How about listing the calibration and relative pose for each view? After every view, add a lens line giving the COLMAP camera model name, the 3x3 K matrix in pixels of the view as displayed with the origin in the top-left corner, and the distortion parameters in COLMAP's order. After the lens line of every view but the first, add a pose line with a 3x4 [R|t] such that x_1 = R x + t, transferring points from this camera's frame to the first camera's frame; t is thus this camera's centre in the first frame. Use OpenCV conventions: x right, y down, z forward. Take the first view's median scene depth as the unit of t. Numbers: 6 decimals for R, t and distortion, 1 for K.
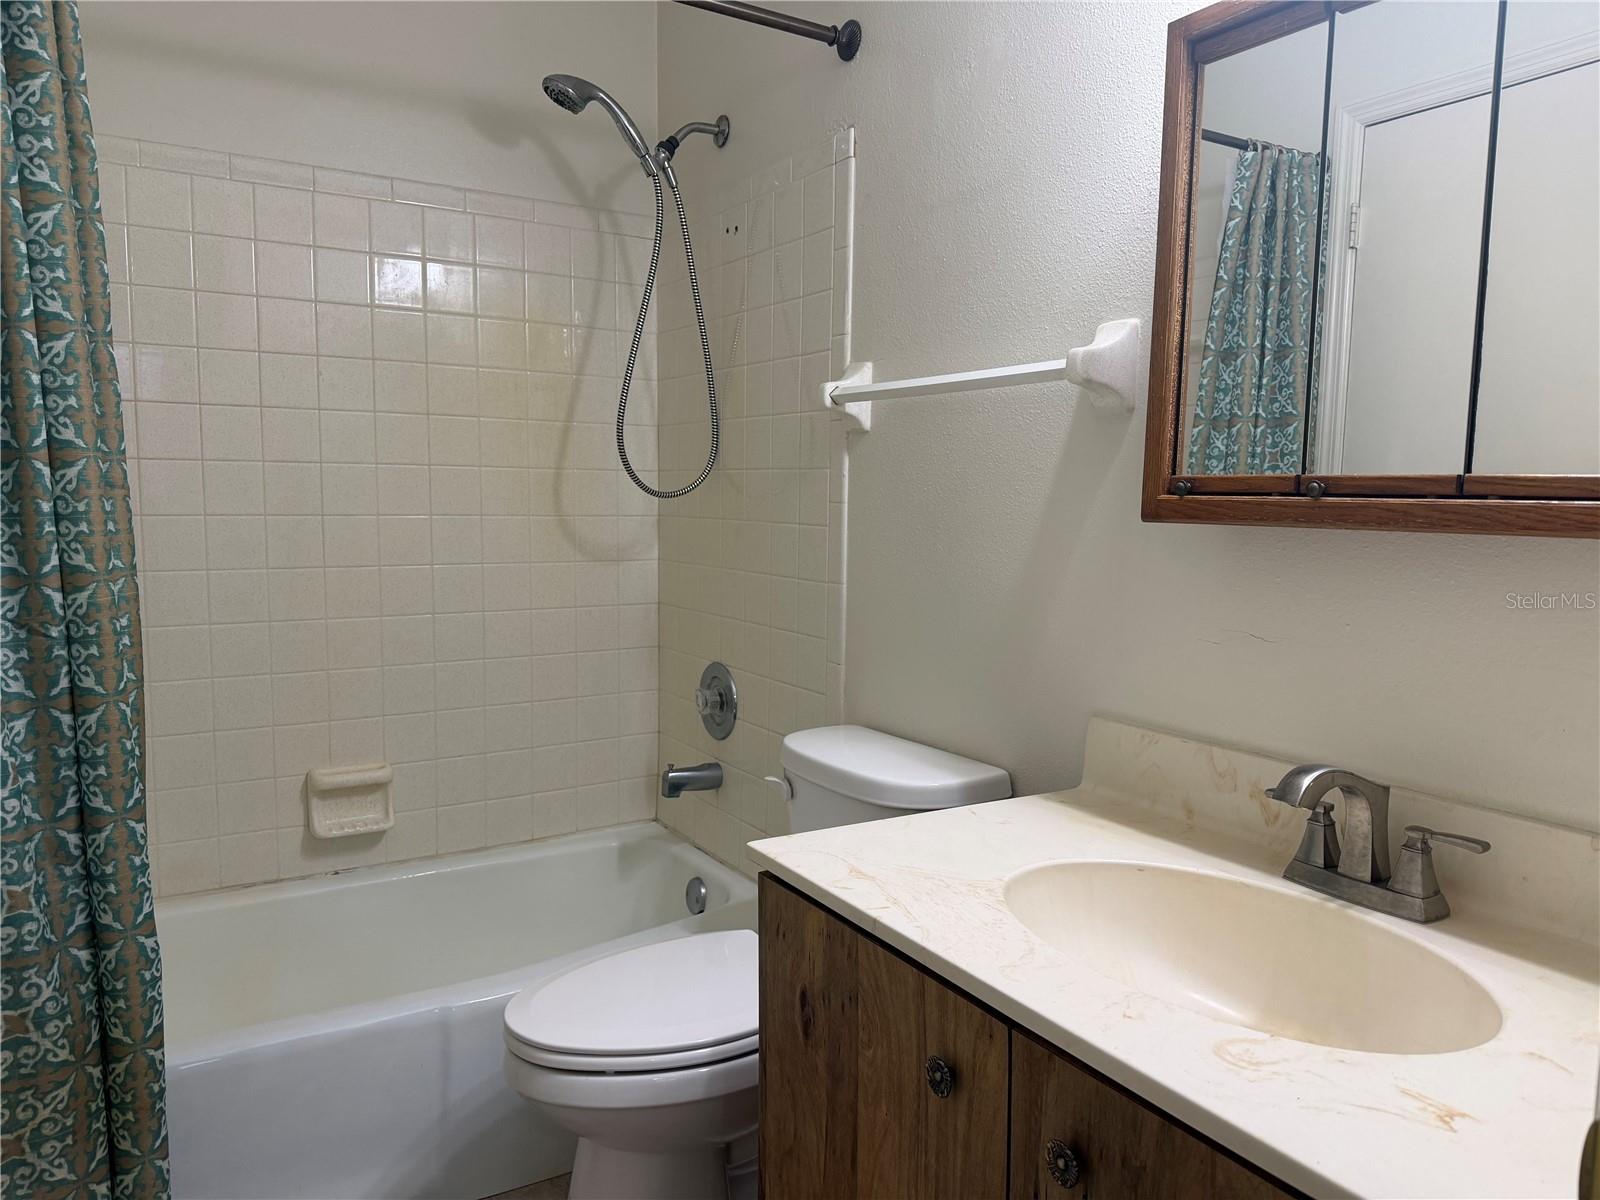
lens RADIAL K [[1121.6, 0, 797.8], [0, 1121.6, 595.9], [0, 0, 1]] dist [0.039130, -0.002415]
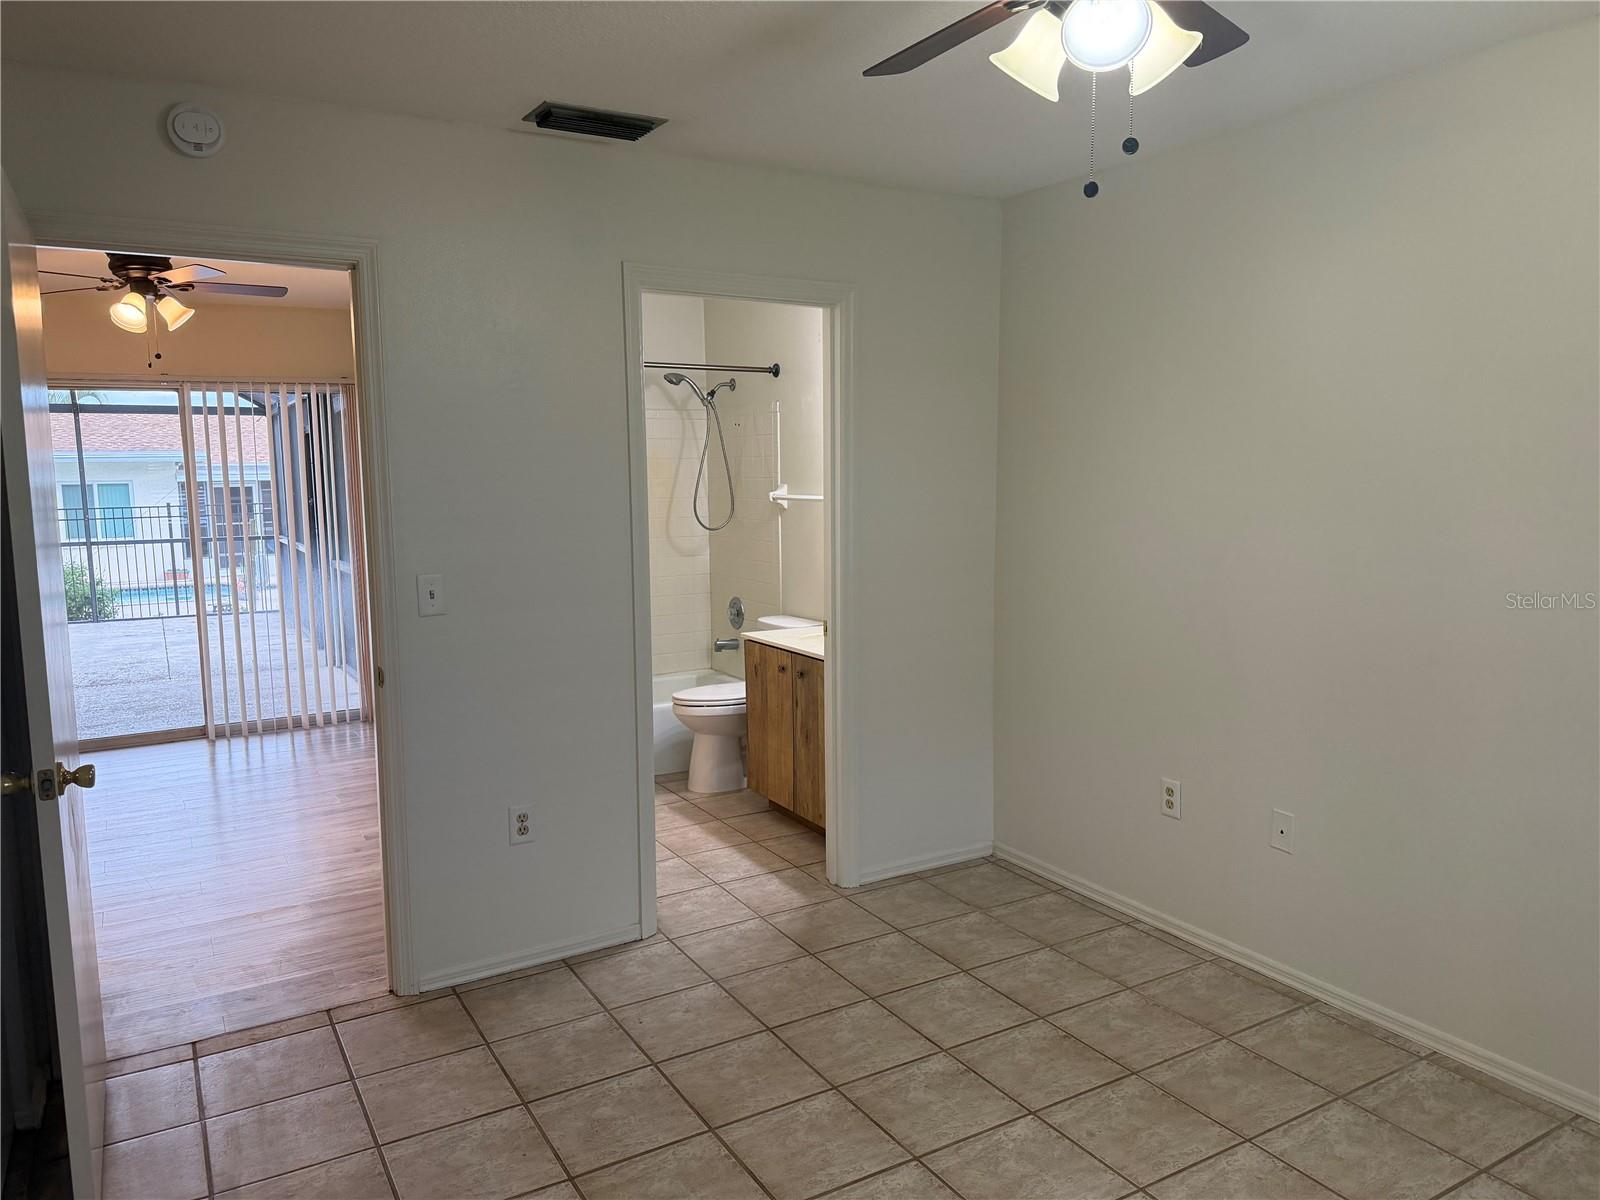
lens RADIAL K [[1121.6, 0, 785.2], [0, 1121.6, 597.9], [0, 0, 1]] dist [0.039130, -0.002415]
pose [[0.999023, -0.020739, -0.039018, 0.140427], [0.021571, 0.999546, 0.021015, 0.013303], [0.038564, -0.021836, 0.999018, -1.533550]]
